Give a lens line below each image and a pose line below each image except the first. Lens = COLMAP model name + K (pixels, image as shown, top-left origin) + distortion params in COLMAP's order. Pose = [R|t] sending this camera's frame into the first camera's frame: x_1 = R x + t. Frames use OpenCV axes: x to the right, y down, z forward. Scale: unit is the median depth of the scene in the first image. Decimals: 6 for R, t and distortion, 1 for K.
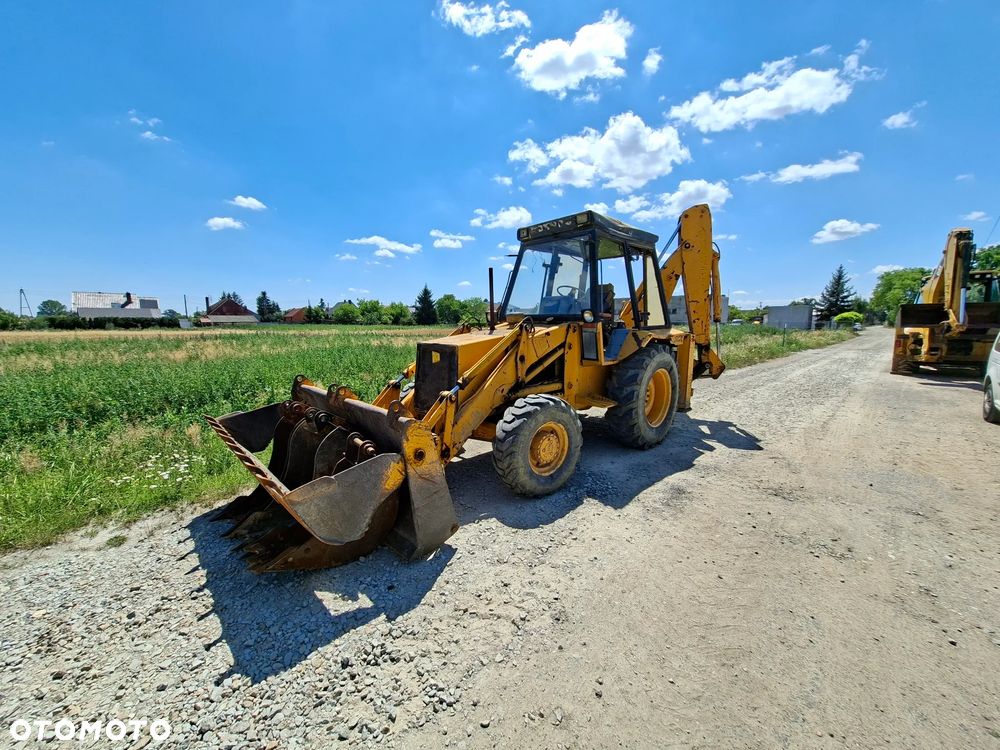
lens RADIAL K [[395.8, 0, 495.5], [0, 395.8, 370.5], [0, 0, 1]] dist [-0.002622, 0.000227]
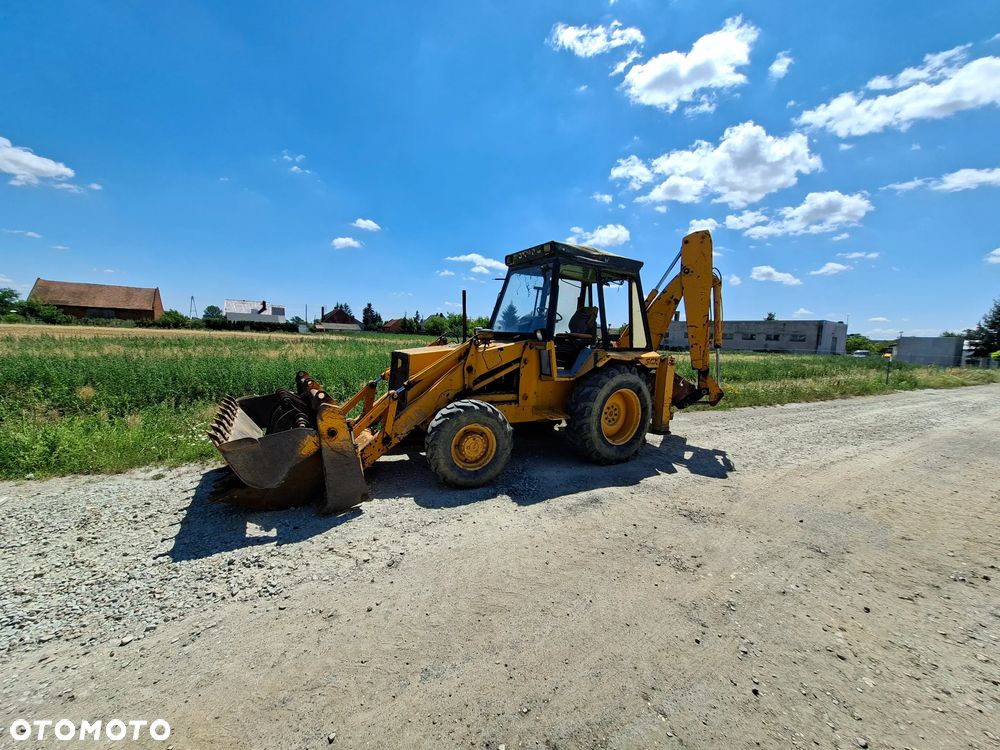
lens RADIAL K [[395.0, 0, 496.9], [0, 395.0, 372.6], [0, 0, 1]] dist [-0.004164, -0.000152]
pose [[0.974926, 0.064072, -0.213105, 0.283574], [-0.071565, 0.997053, -0.027624, 0.004742], [0.210708, 0.042182, 0.976639, -0.080673]]
